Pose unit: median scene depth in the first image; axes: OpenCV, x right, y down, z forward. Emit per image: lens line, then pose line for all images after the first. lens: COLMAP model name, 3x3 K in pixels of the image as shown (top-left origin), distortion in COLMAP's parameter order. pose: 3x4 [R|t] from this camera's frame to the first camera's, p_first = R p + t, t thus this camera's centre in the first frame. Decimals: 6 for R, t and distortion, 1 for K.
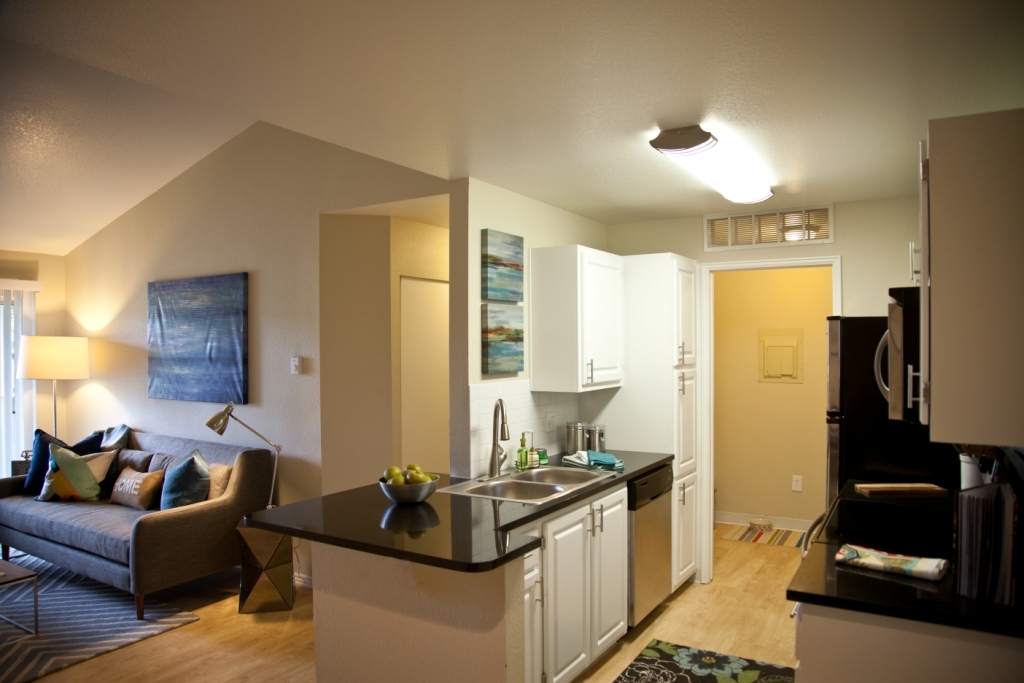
lens RADIAL K [[702.7, 0, 515.3], [0, 702.7, 338.5], [0, 0, 1]] dist [-0.119461, 0.063246]
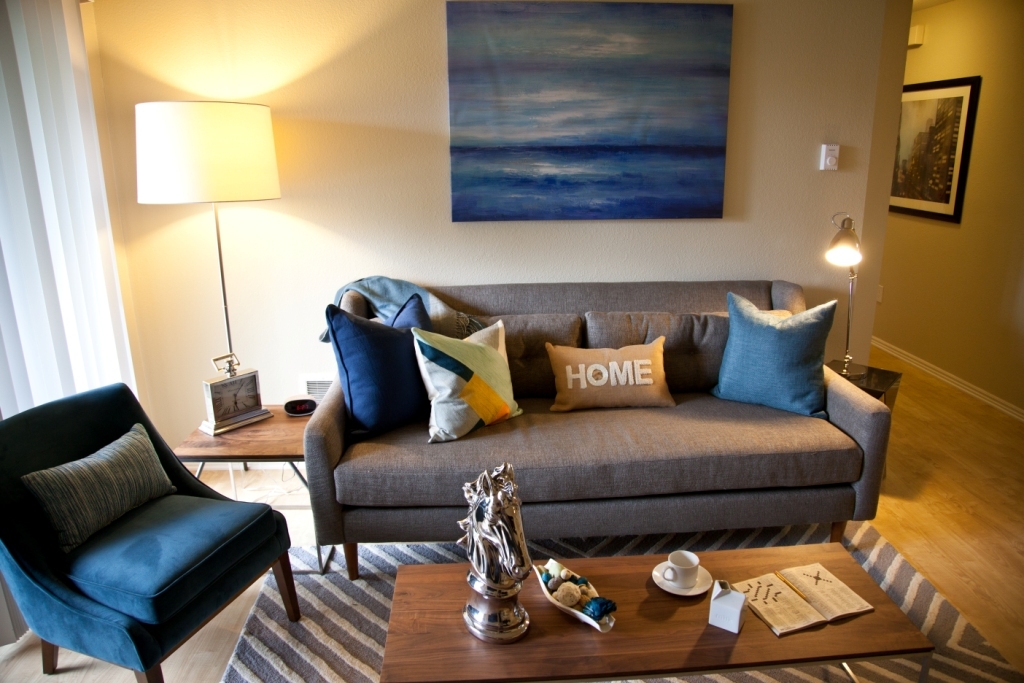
lens RADIAL K [[702.7, 0, 512.1], [0, 702.7, 337.4], [0, 0, 1]] dist [-0.119461, 0.063246]
pose [[0.822910, -0.157302, 0.545963, -1.231038], [-0.001988, 0.960108, 0.279621, 0.026634], [-0.568168, -0.231189, 0.789770, 0.747058]]
